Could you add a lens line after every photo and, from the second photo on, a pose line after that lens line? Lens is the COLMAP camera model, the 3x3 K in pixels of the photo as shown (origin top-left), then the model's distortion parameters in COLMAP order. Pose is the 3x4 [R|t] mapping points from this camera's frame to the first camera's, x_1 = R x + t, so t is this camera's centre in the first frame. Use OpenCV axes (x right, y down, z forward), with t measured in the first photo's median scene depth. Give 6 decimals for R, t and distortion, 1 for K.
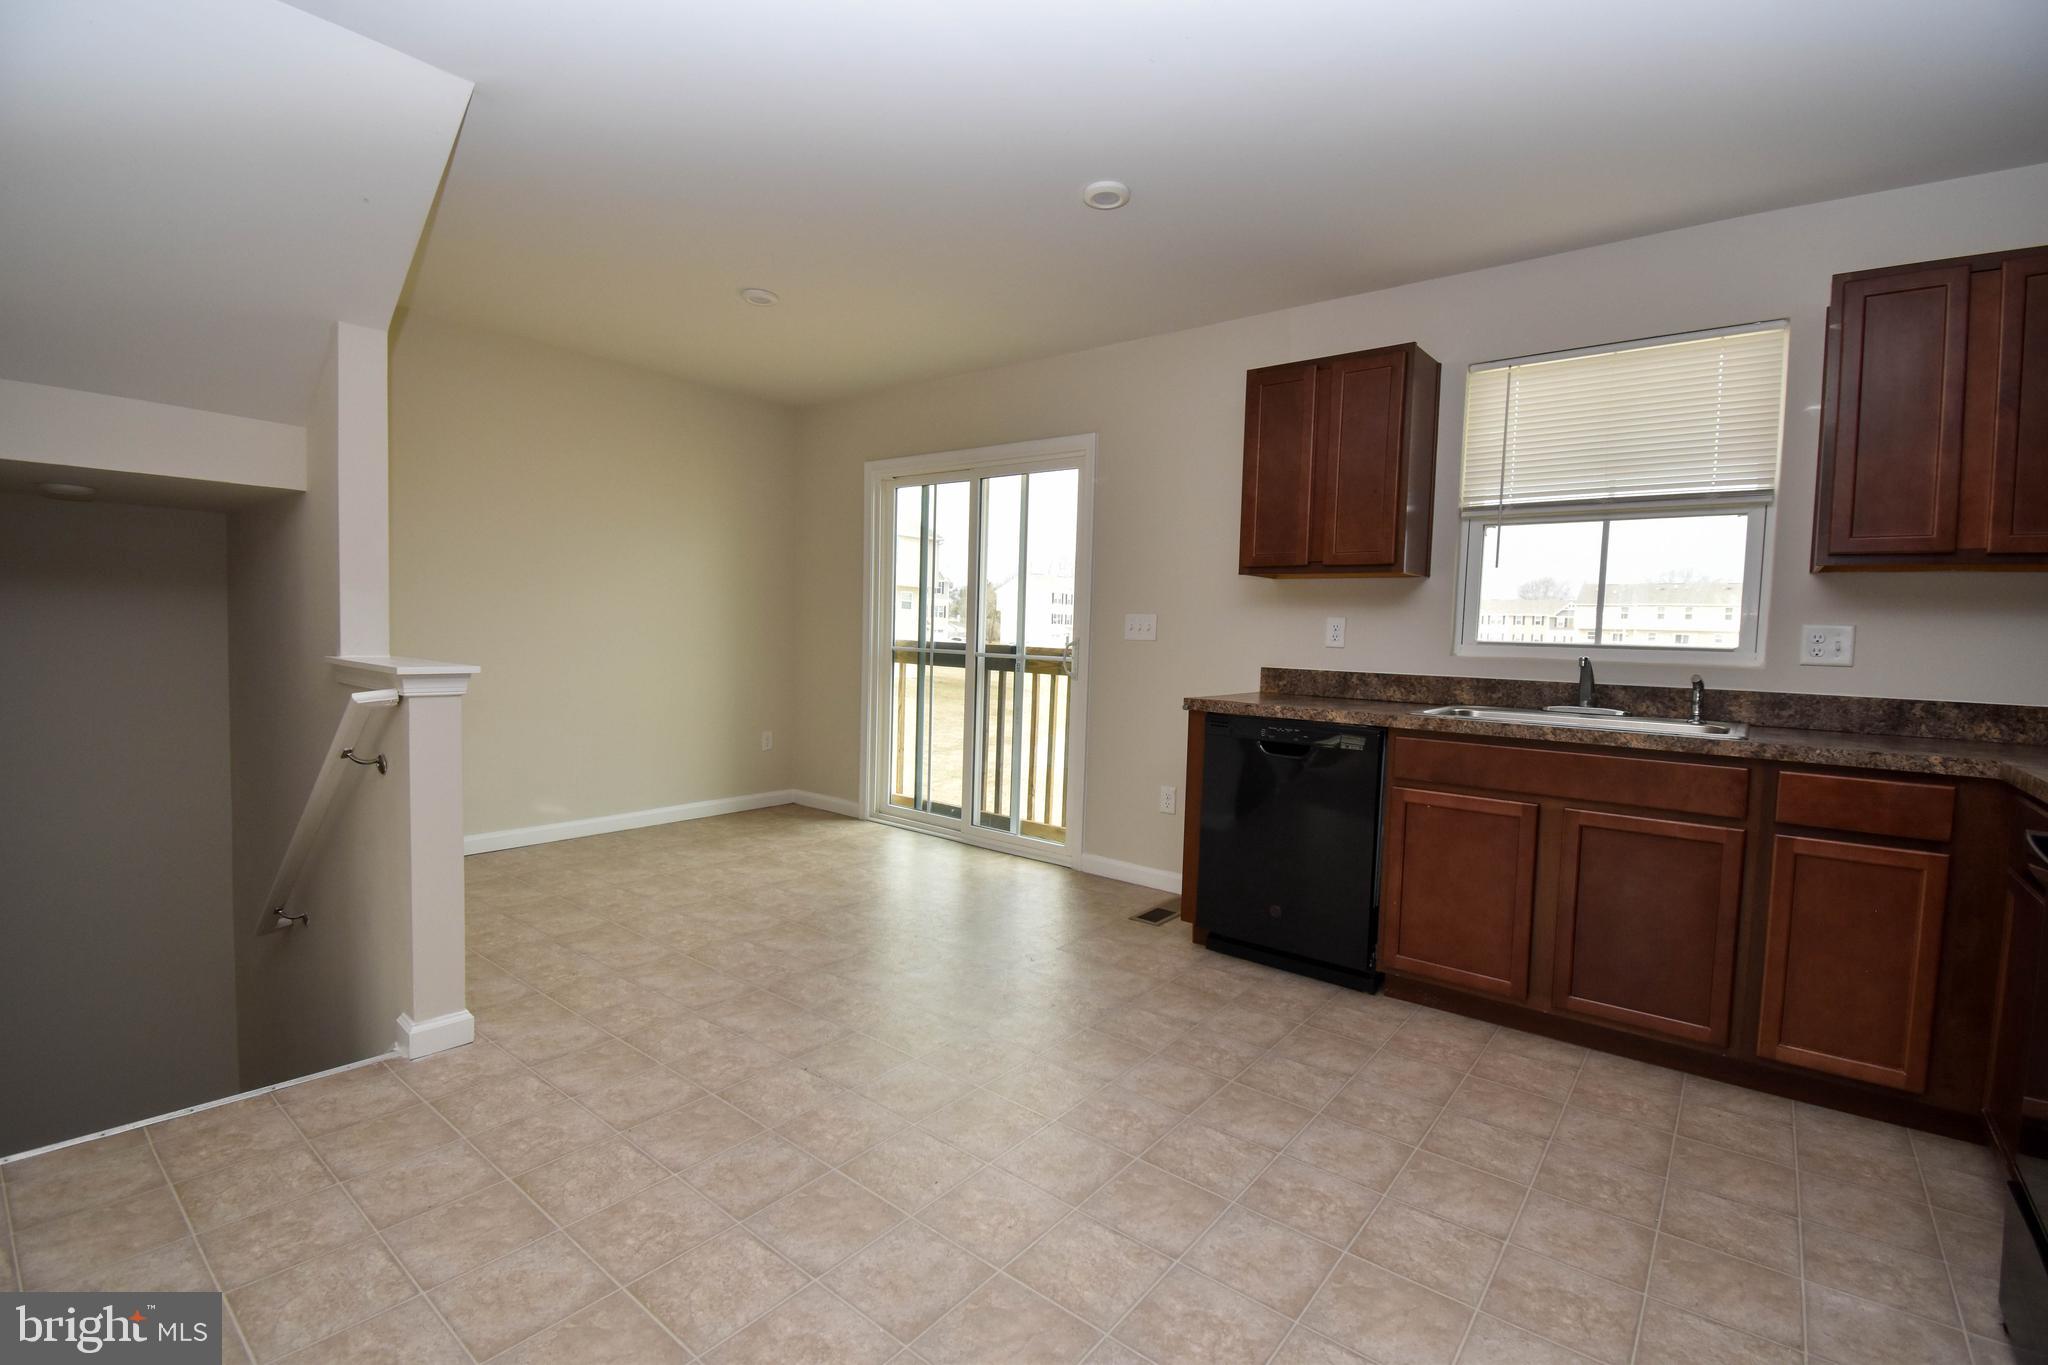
lens RADIAL K [[905.2, 0, 1032.0], [0, 905.2, 666.8], [0, 0, 1]] dist [0.004337, -0.011471]
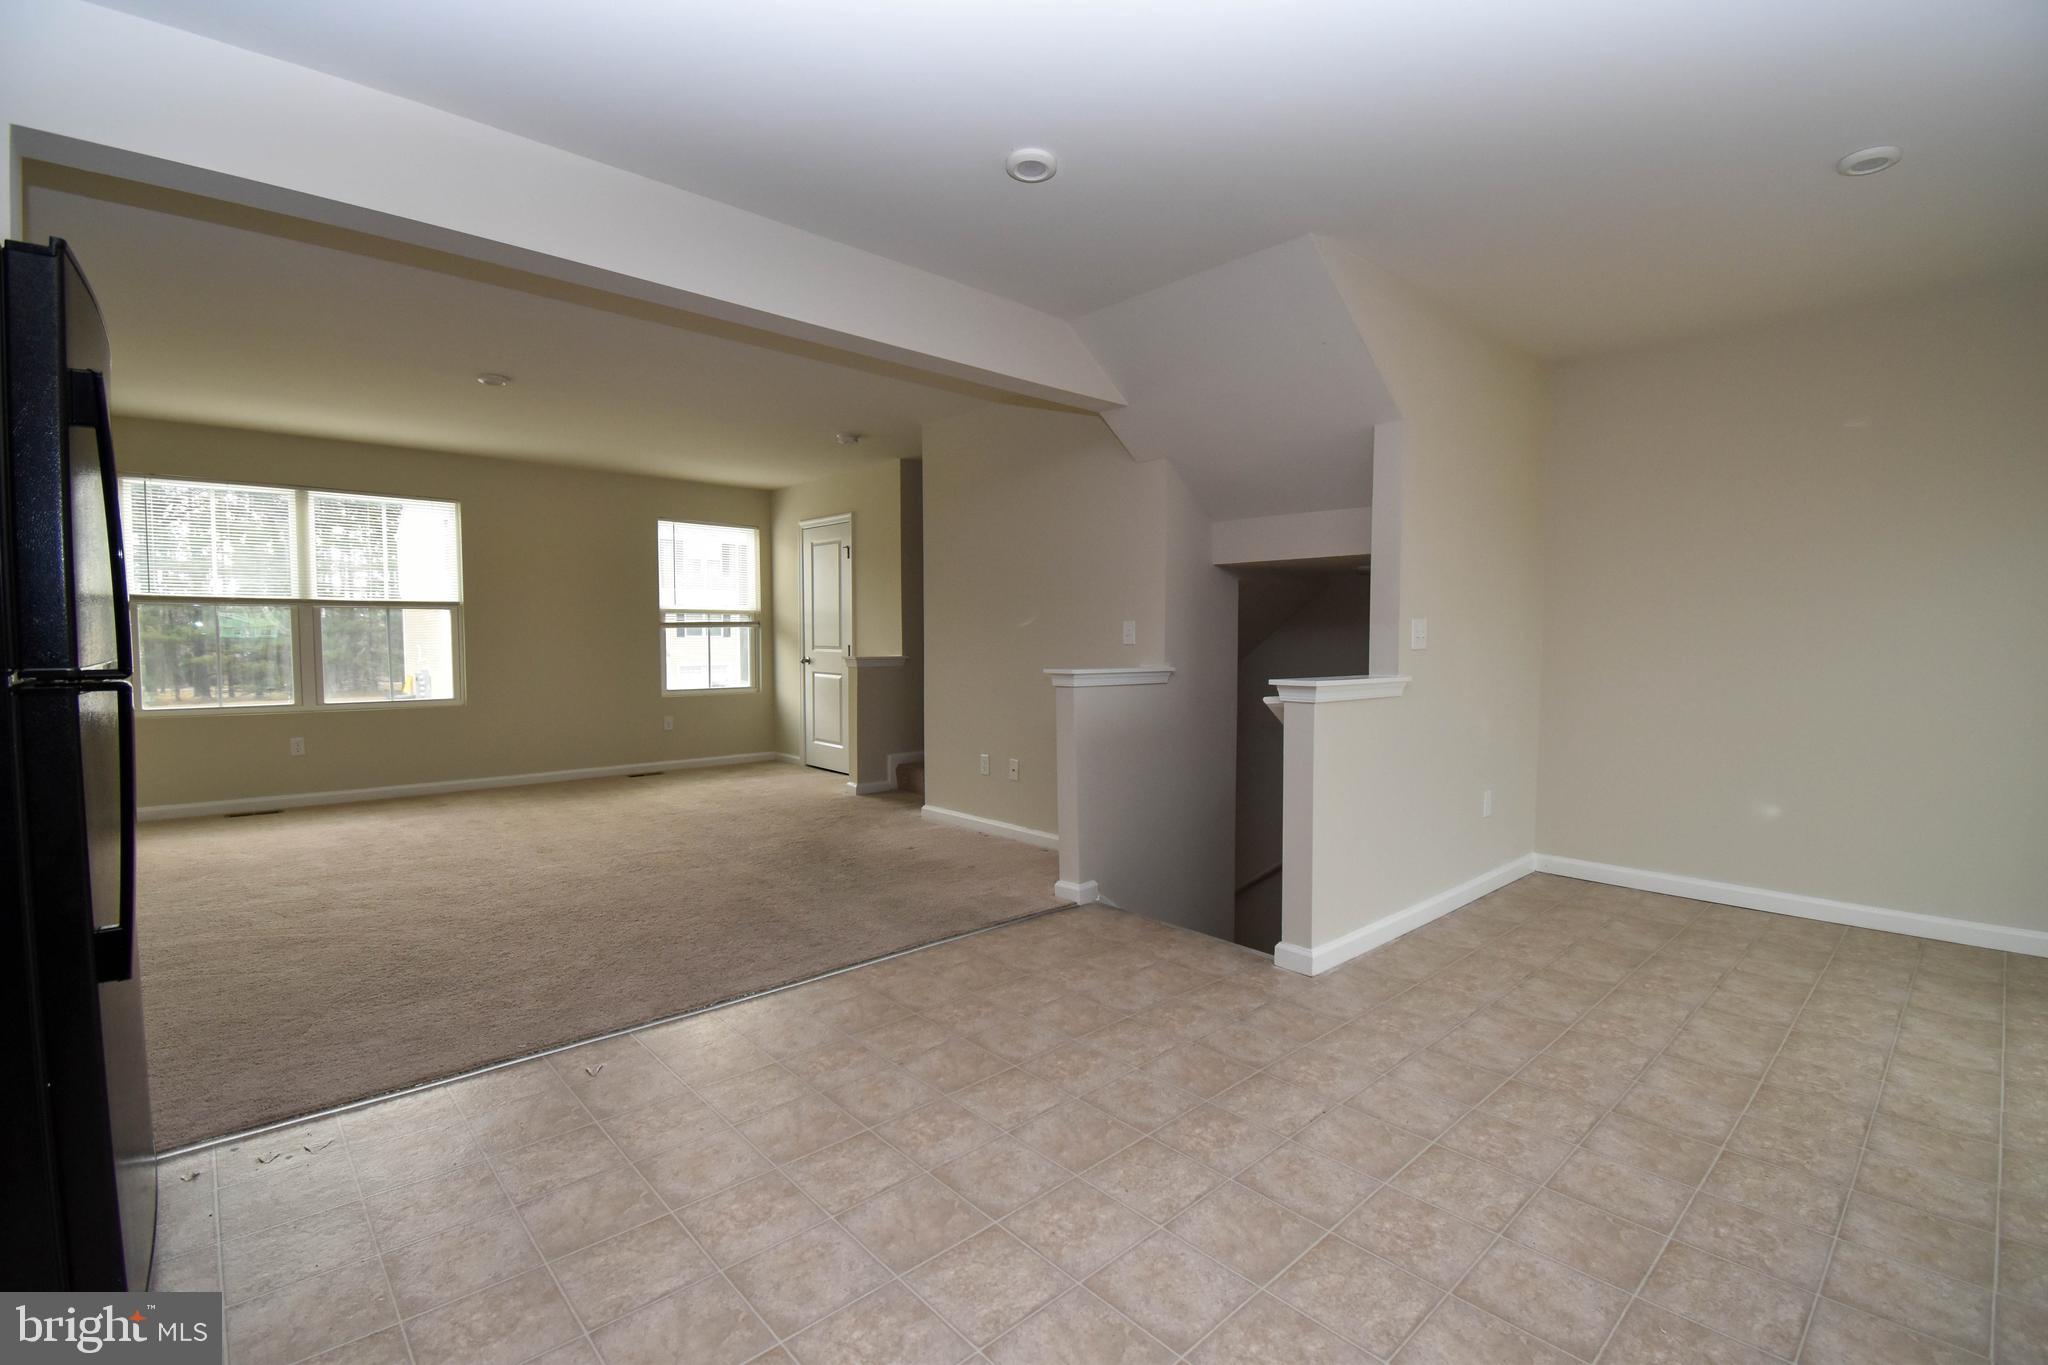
lens RADIAL K [[905.2, 0, 1051.5], [0, 905.2, 699.8], [0, 0, 1]] dist [0.004337, -0.011471]
pose [[-0.138793, 0.036814, -0.989637, 0.384307], [-0.047123, 0.997931, 0.043731, -0.006441], [0.989200, 0.052705, -0.136772, 0.453643]]
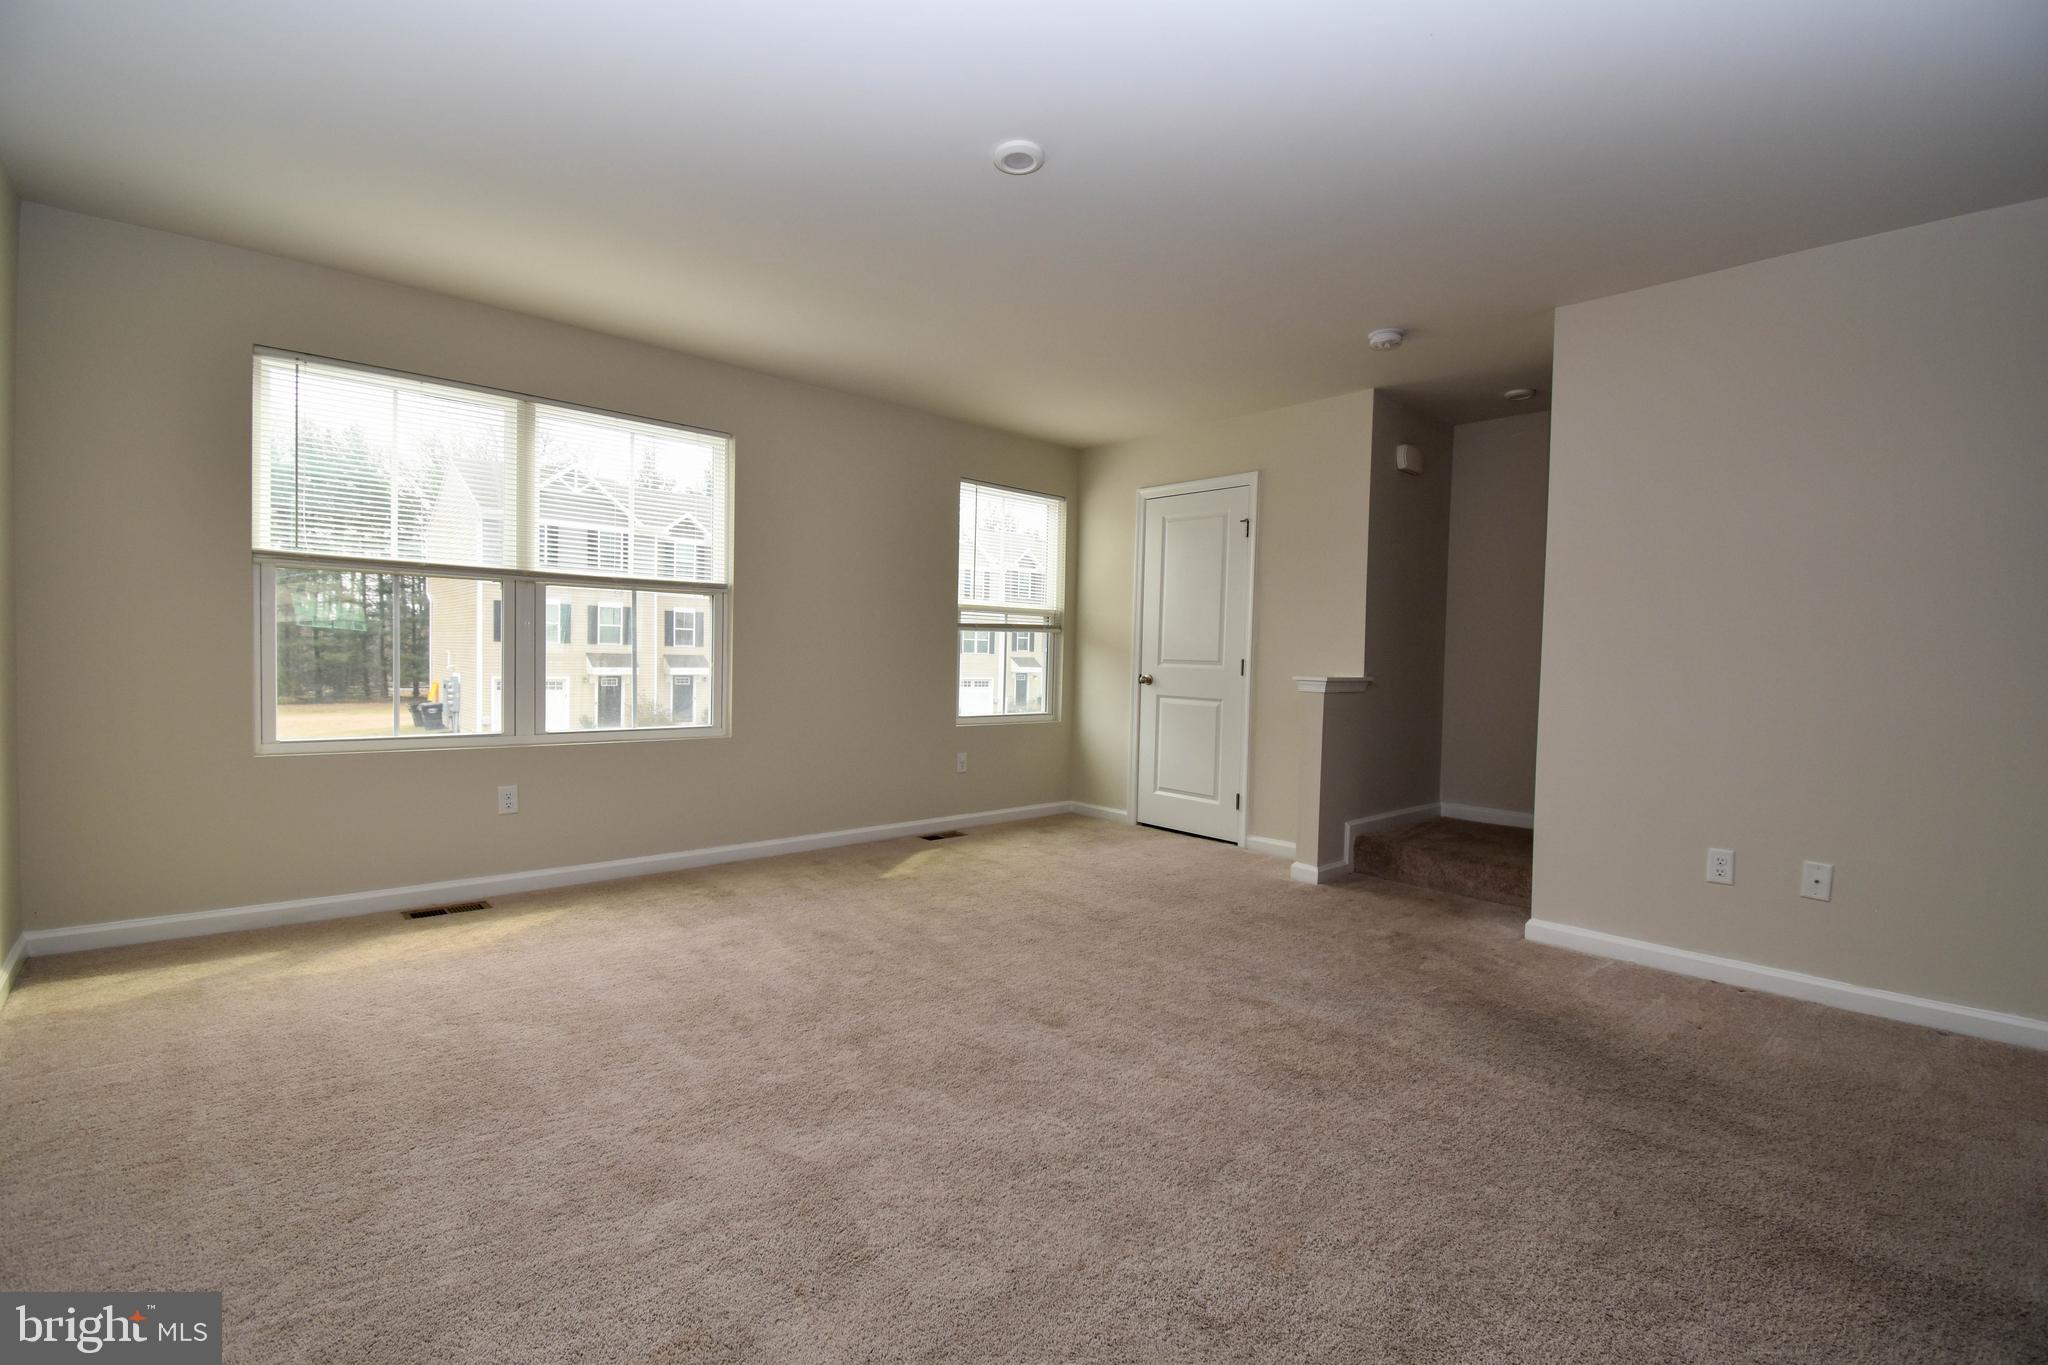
lens RADIAL K [[905.2, 0, 1038.3], [0, 905.2, 691.7], [0, 0, 1]] dist [0.004337, -0.011471]
pose [[-0.141302, 0.004174, -0.989958, -0.022146], [-0.067894, 0.997596, 0.013897, 0.027090], [0.987636, 0.069176, -0.140679, -0.251498]]
